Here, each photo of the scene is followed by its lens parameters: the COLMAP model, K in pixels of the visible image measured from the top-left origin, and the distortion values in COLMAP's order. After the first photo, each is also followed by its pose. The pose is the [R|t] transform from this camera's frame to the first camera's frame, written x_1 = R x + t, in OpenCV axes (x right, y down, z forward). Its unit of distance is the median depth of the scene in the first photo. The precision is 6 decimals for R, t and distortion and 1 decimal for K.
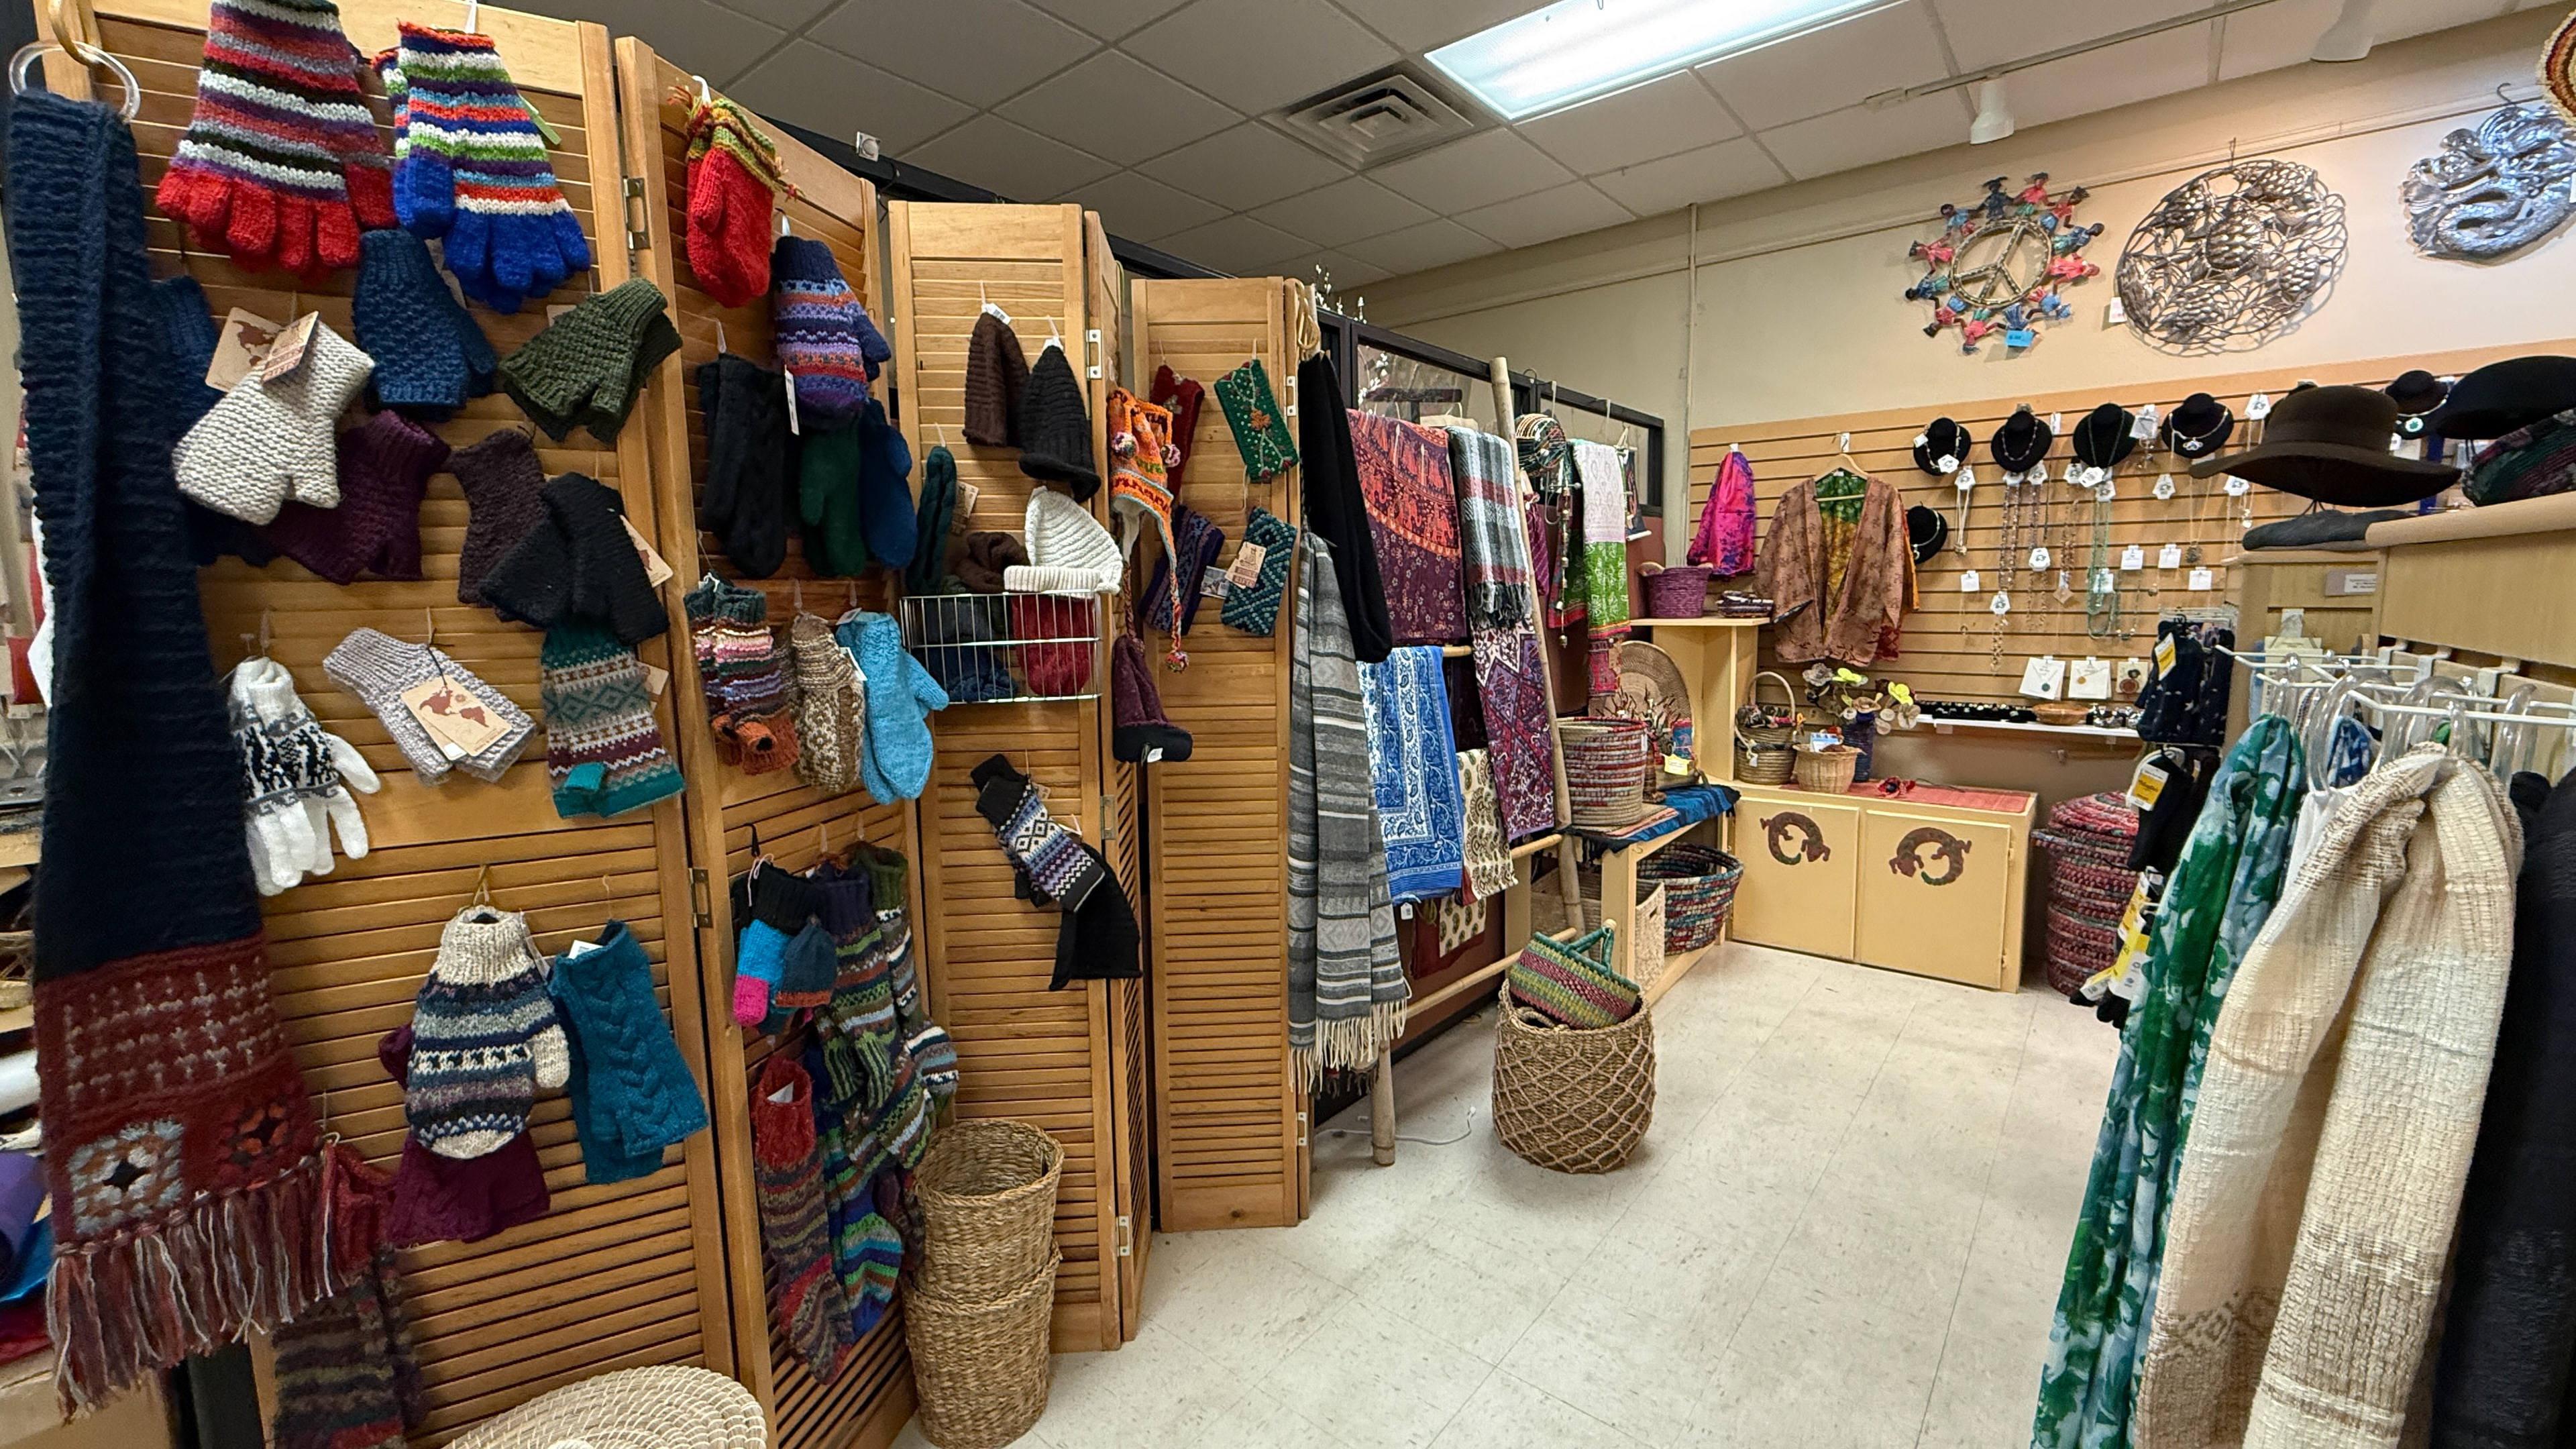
lens RADIAL K [[1040.9, 0, 1286.2], [0, 1040.9, 720.5], [0, 0, 1]] dist [-0.000468, -0.000071]
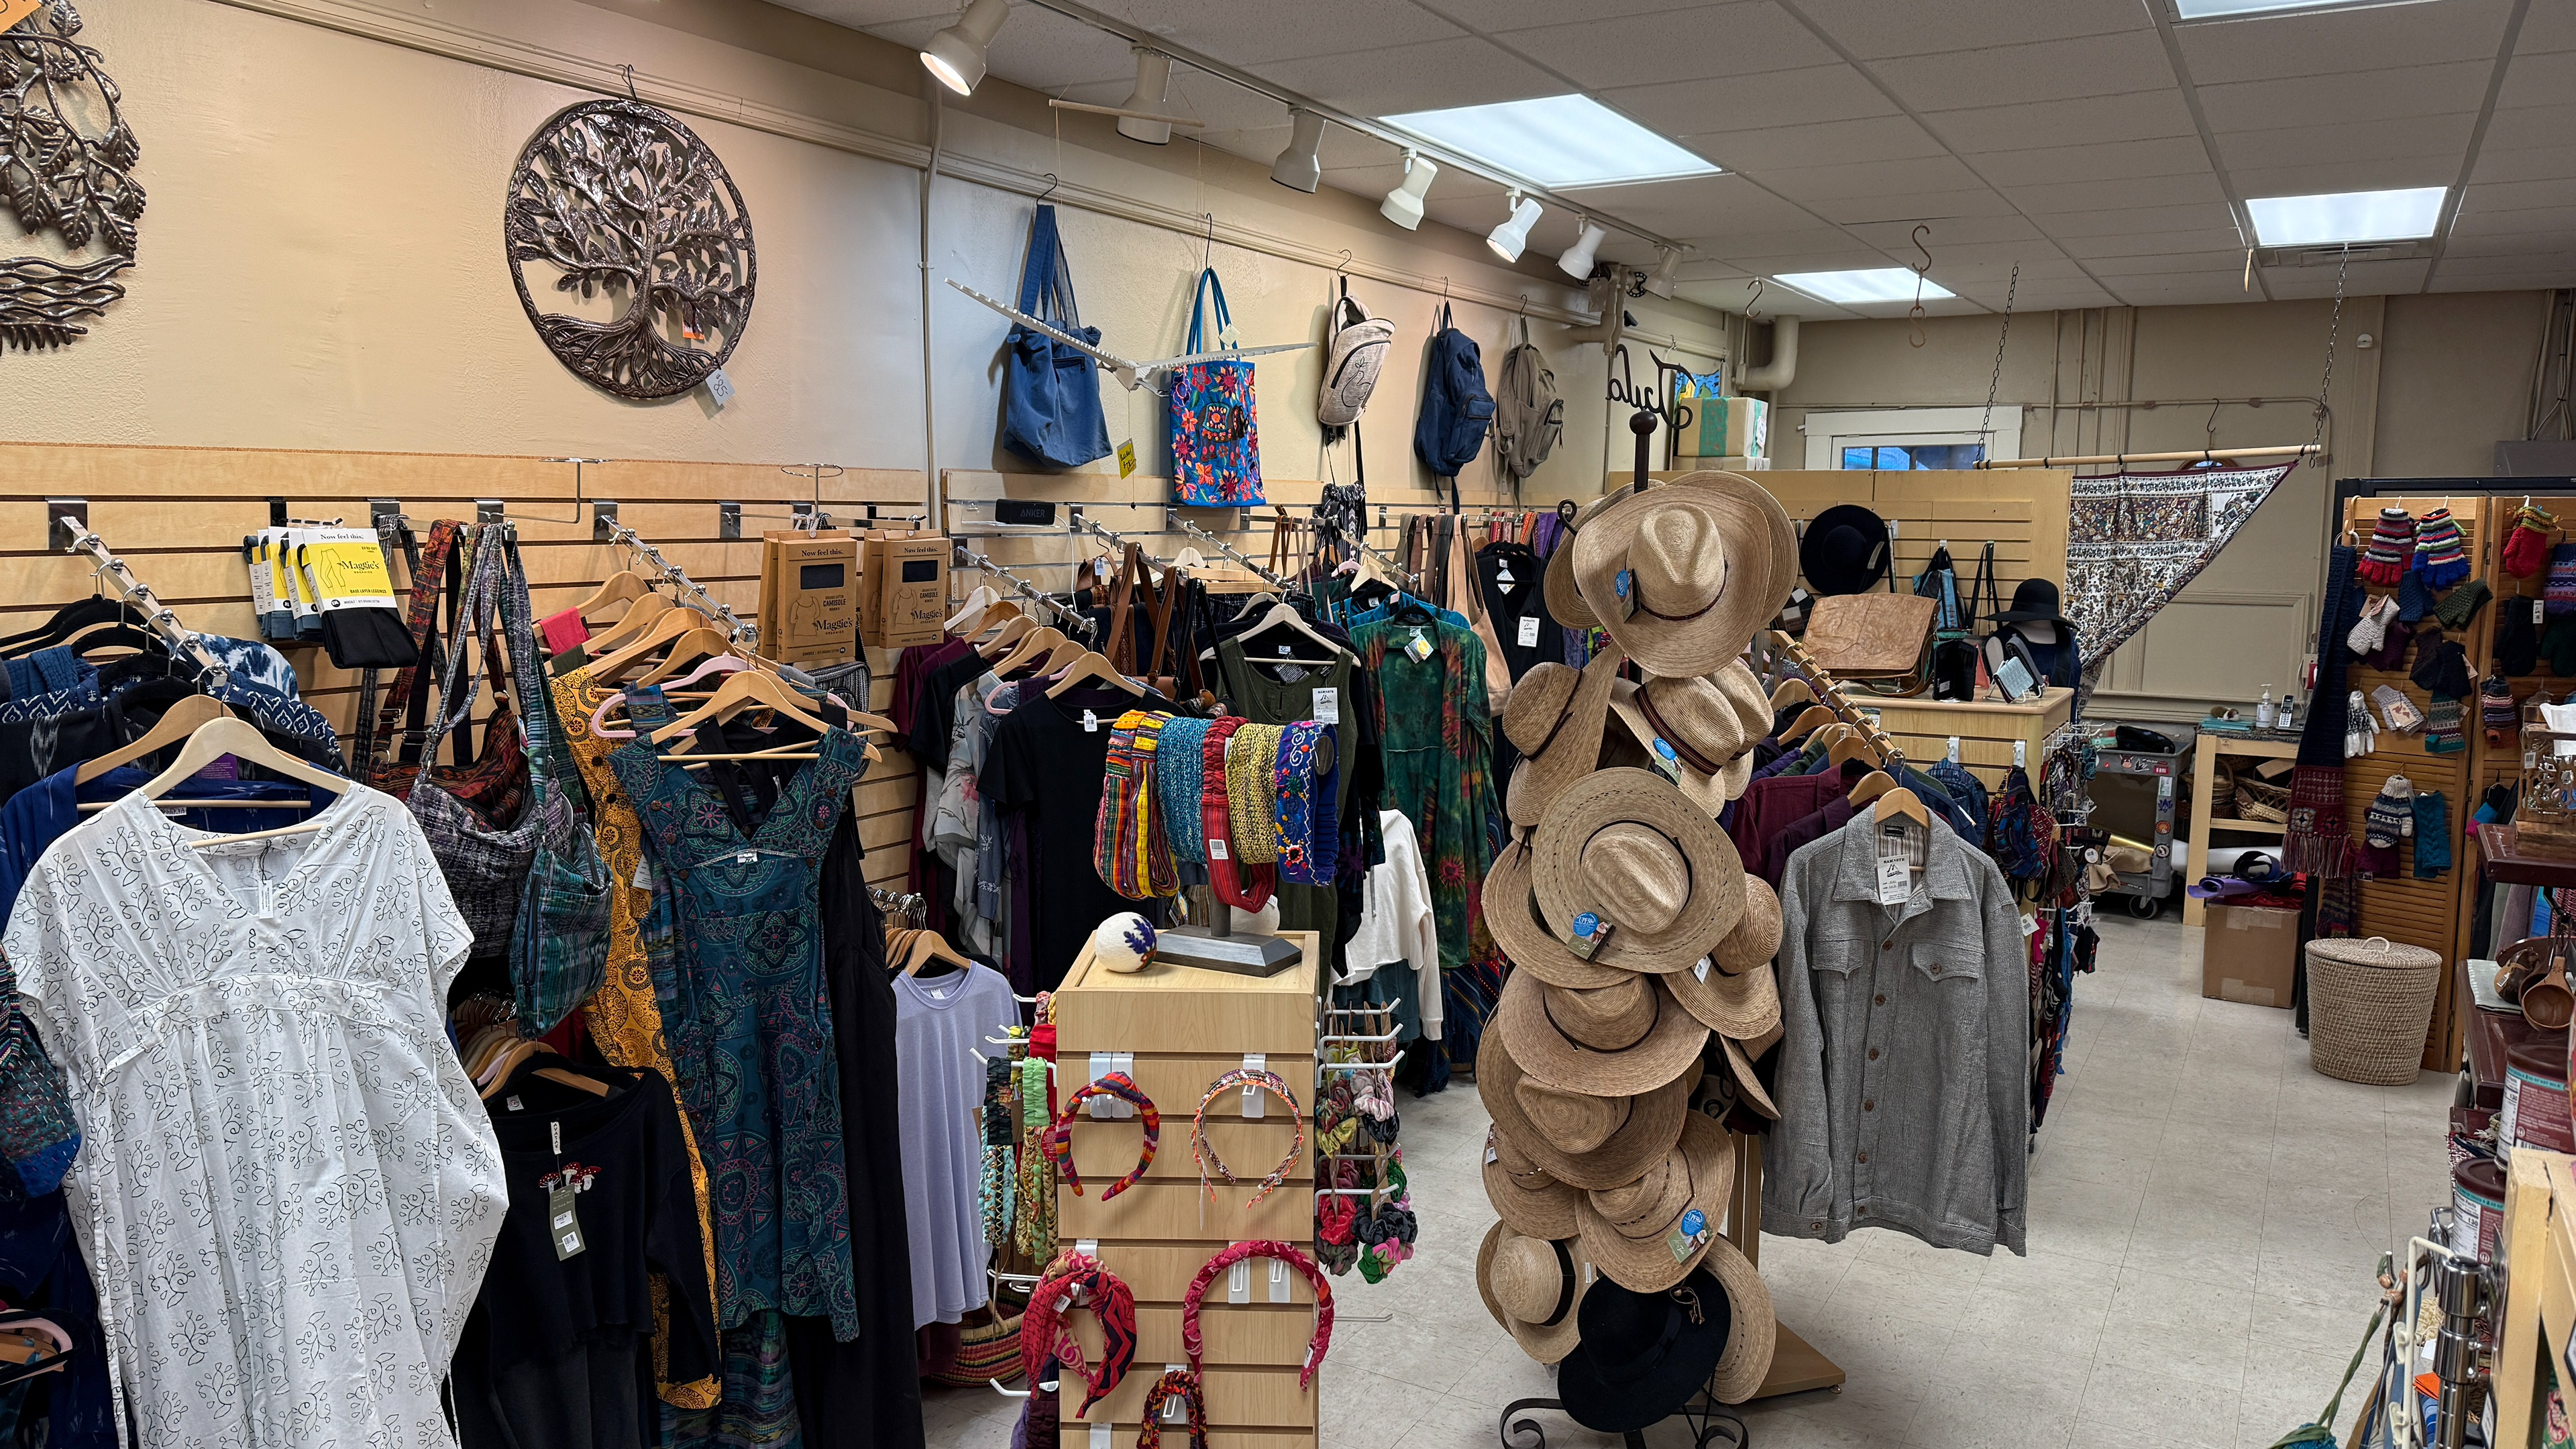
lens RADIAL K [[1847.5, 0, 1283.5], [0, 1847.5, 739.2], [0, 0, 1]] dist [0.146610, -0.185562]
pose [[0.176387, 0.137975, -0.974603, 4.289424], [-0.129427, 0.984781, 0.115992, -0.159780], [0.975775, 0.105680, 0.191560, -3.462297]]
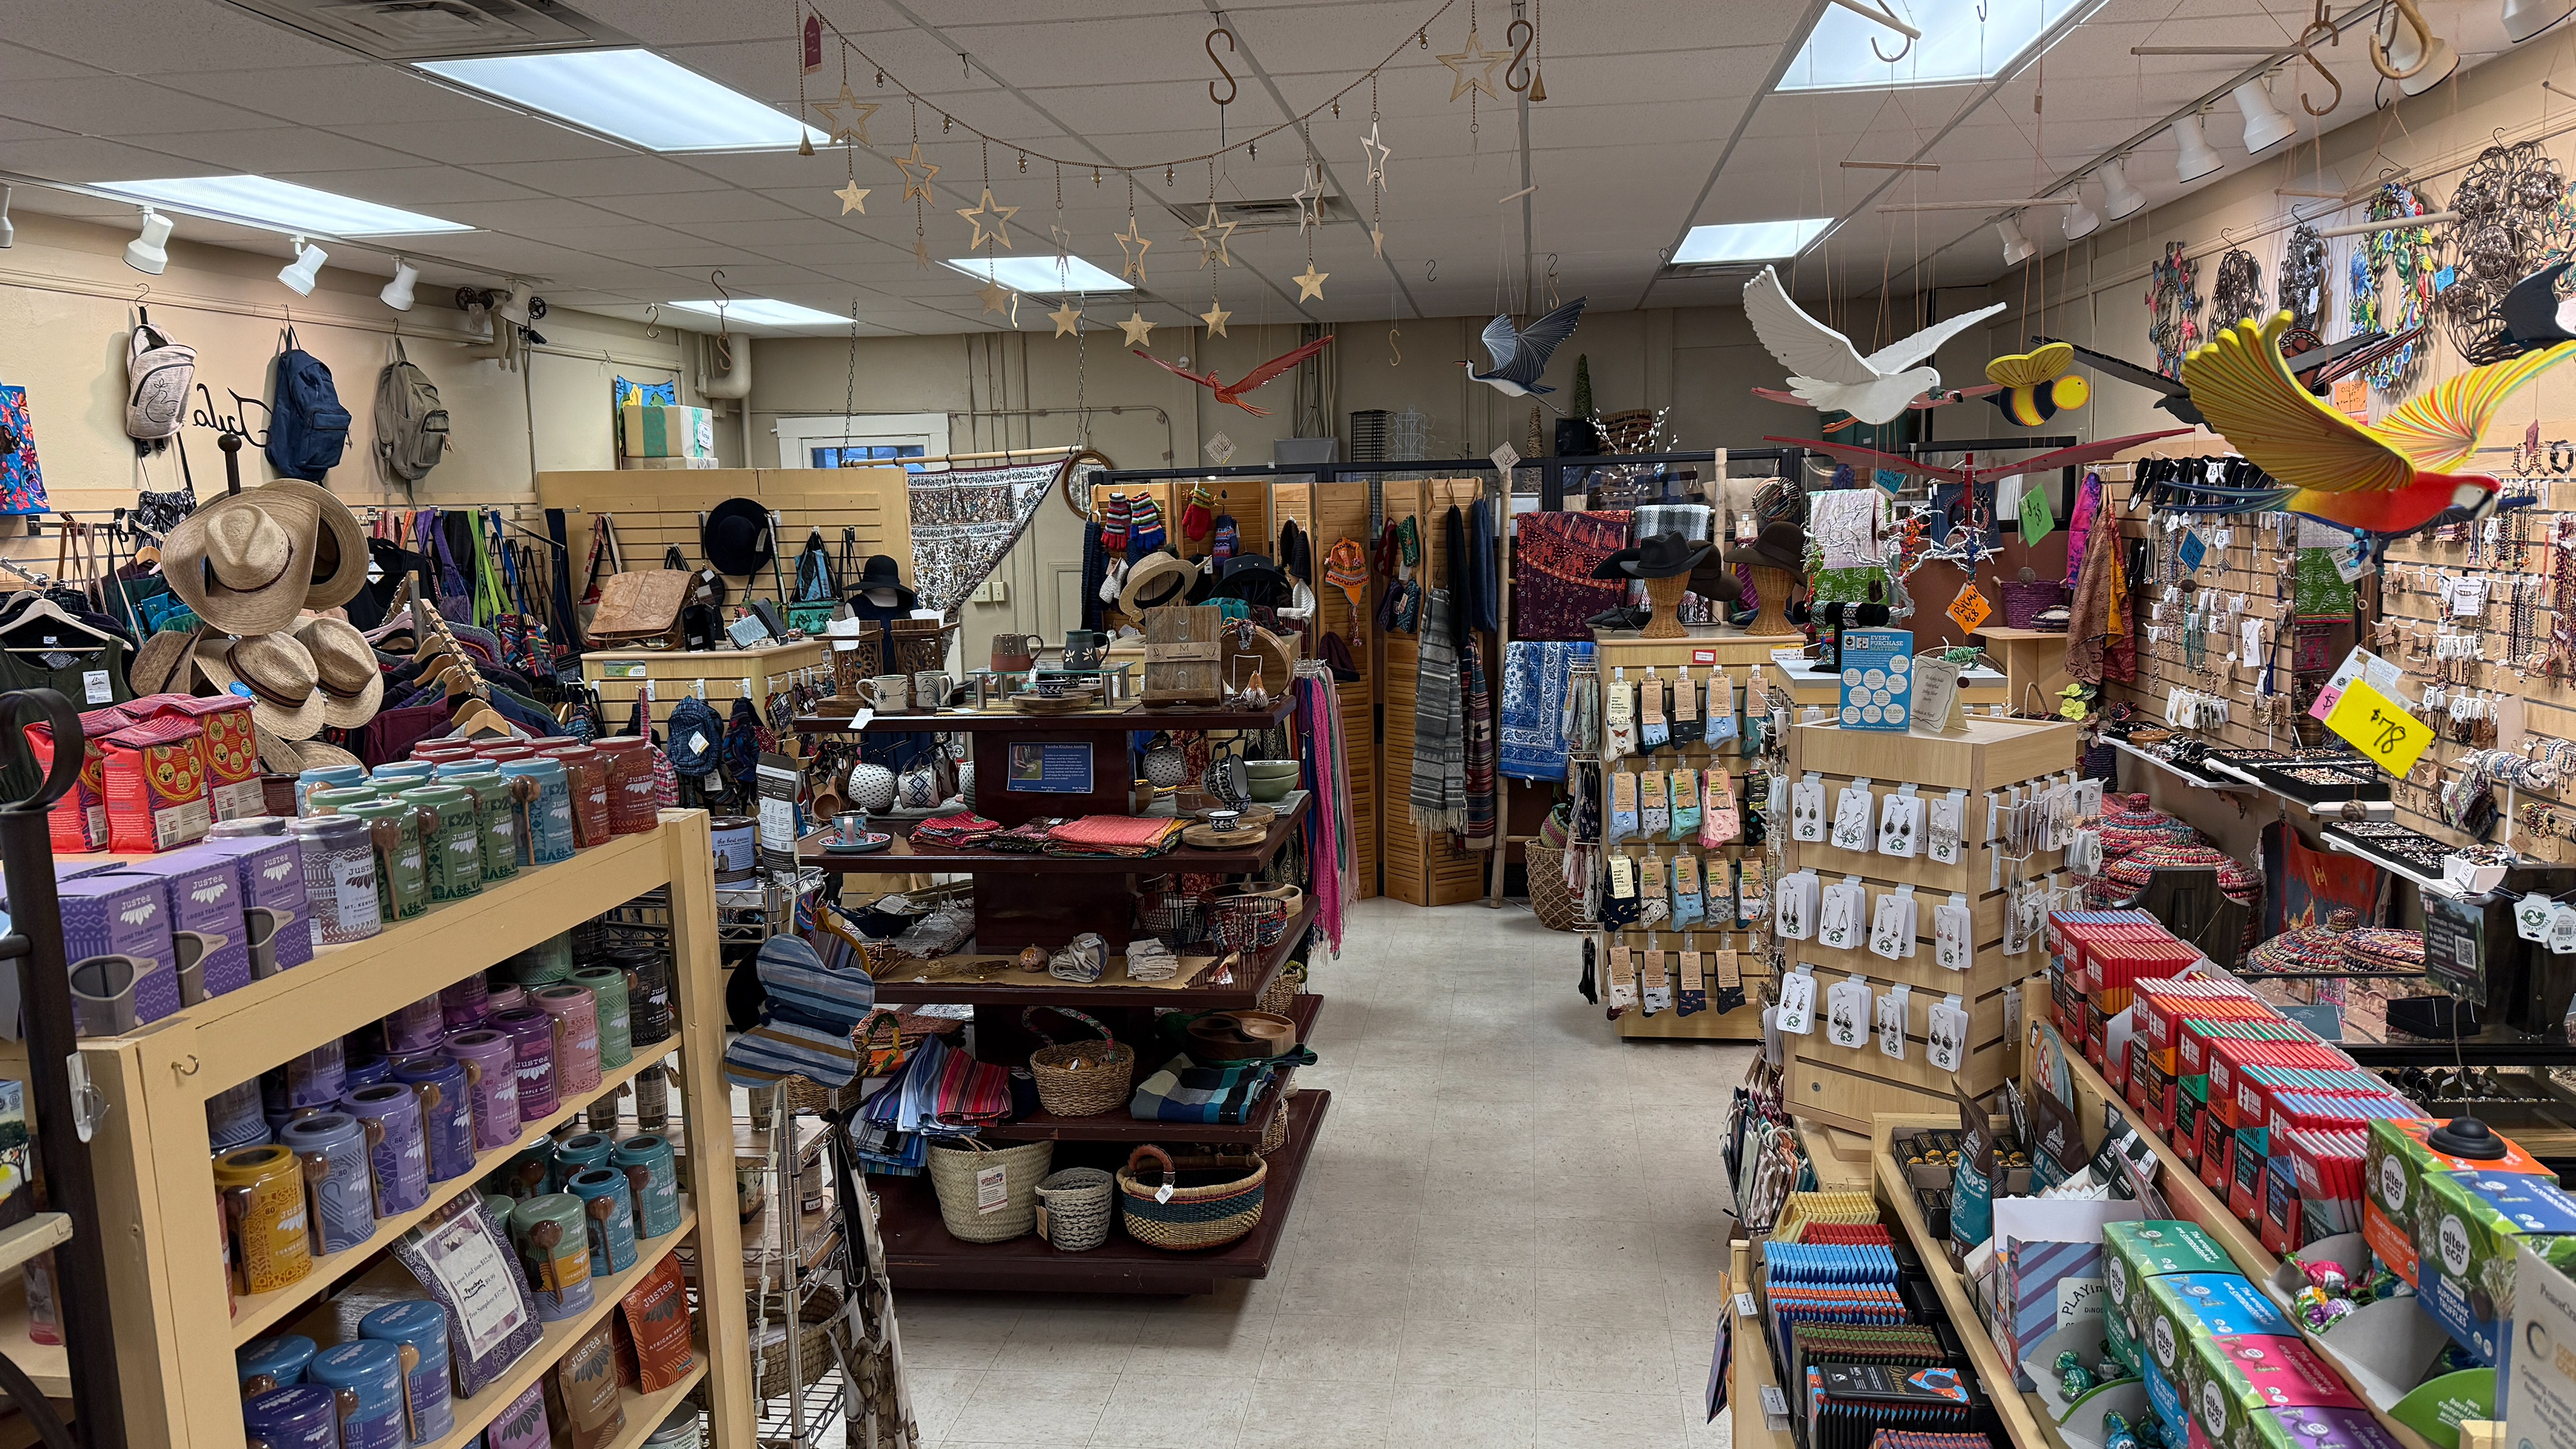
lens RADIAL K [[1847.5, 0, 1283.5], [0, 1847.5, 739.2], [0, 0, 1]] dist [0.146610, -0.185562]
pose [[0.530884, 0.111959, -0.840016, 6.021895], [-0.083921, 0.993308, 0.079353, -0.275804], [0.843279, 0.028368, 0.536727, -2.608769]]
